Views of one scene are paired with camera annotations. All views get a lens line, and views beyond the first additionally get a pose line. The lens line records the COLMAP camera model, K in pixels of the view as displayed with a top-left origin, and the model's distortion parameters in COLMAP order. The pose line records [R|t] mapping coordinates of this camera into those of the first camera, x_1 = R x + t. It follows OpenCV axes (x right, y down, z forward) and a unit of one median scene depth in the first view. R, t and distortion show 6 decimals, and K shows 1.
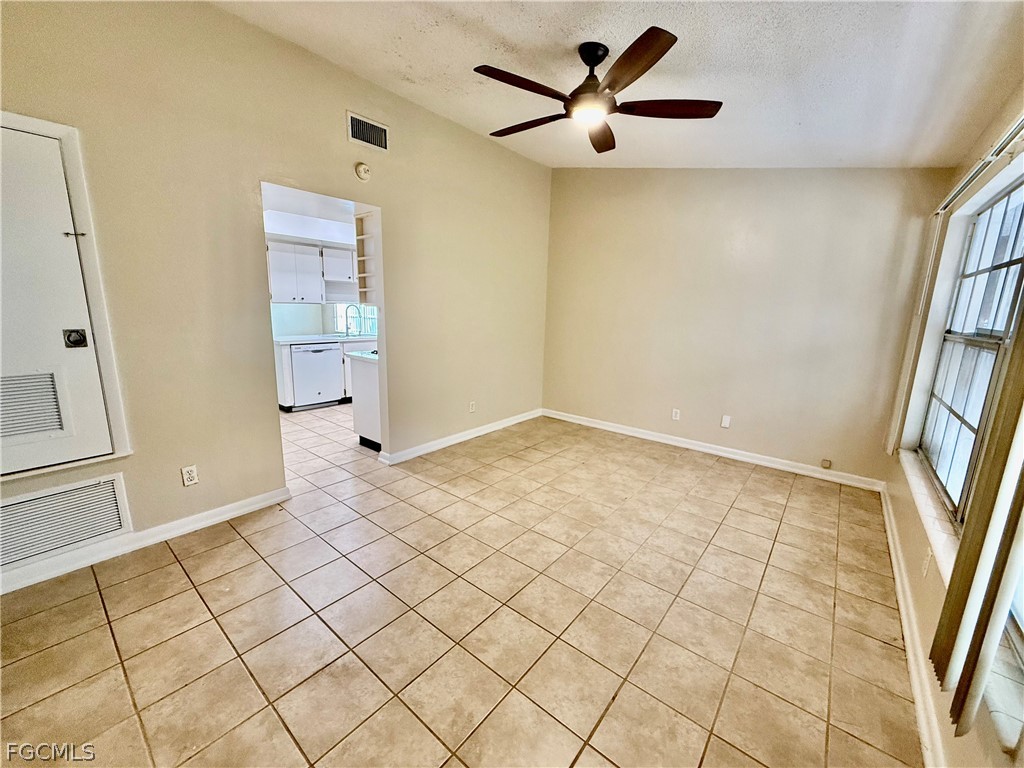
lens RADIAL K [[407.5, 0, 510.2], [0, 407.5, 383.8], [0, 0, 1]] dist [-0.002592, 0.001070]
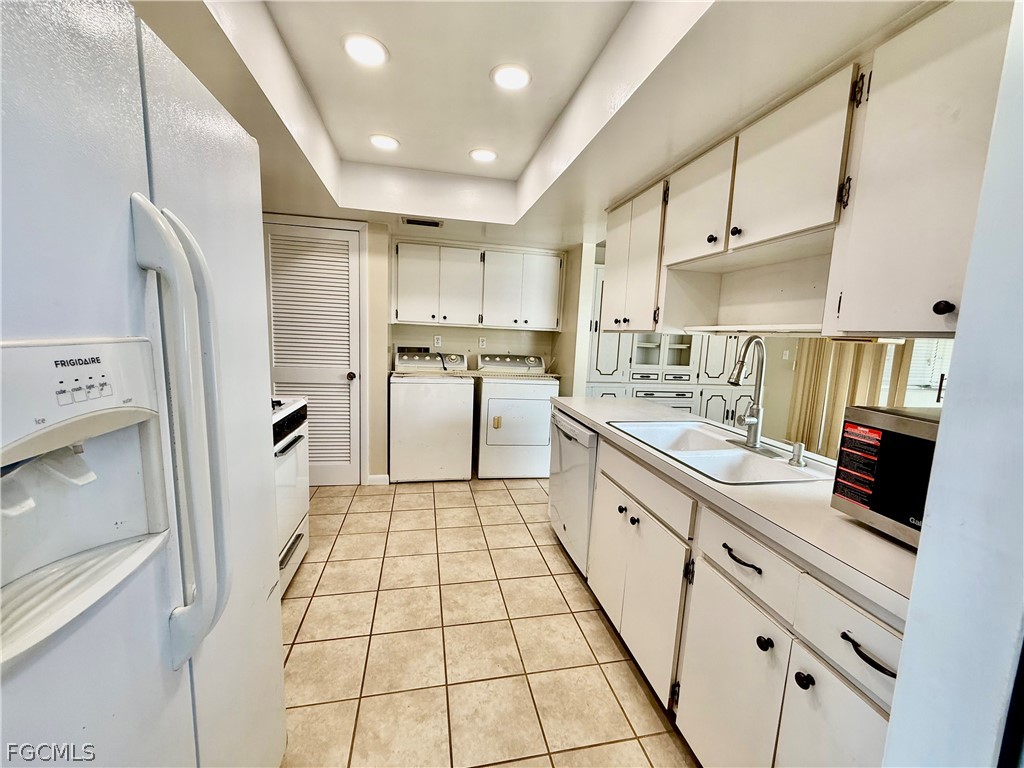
lens RADIAL K [[407.5, 0, 510.1], [0, 407.5, 384.8], [0, 0, 1]] dist [-0.002592, 0.001070]
pose [[-0.620950, 0.046631, -0.782462, -0.140416], [-0.208093, 0.952603, 0.221910, -0.332515], [0.755724, 0.300620, -0.581815, 1.822721]]
